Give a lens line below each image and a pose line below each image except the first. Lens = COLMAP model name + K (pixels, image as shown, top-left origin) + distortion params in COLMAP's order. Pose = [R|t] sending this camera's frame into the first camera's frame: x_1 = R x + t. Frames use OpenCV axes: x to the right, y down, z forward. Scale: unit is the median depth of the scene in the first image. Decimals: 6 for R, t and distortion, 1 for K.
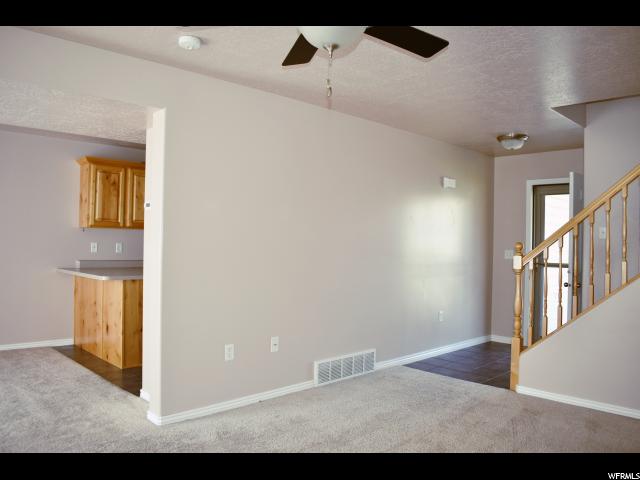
lens RADIAL K [[500.6, 0, 320.0], [0, 500.6, 240.0], [0, 0, 1]] dist [-0.084339, 0.010917]
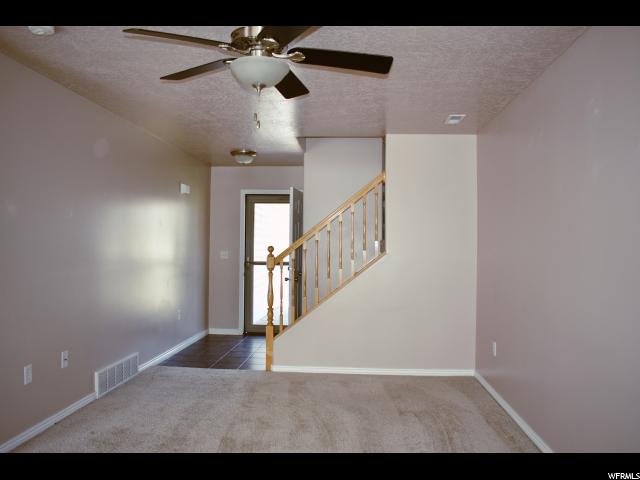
lens RADIAL K [[500.6, 0, 320.0], [0, 500.6, 240.0], [0, 0, 1]] dist [-0.084339, 0.010917]
pose [[0.755510, -0.003698, 0.655127, -0.348665], [0.000916, 0.999989, 0.004589, -0.016792], [-0.655137, -0.002867, 0.755505, 0.009444]]
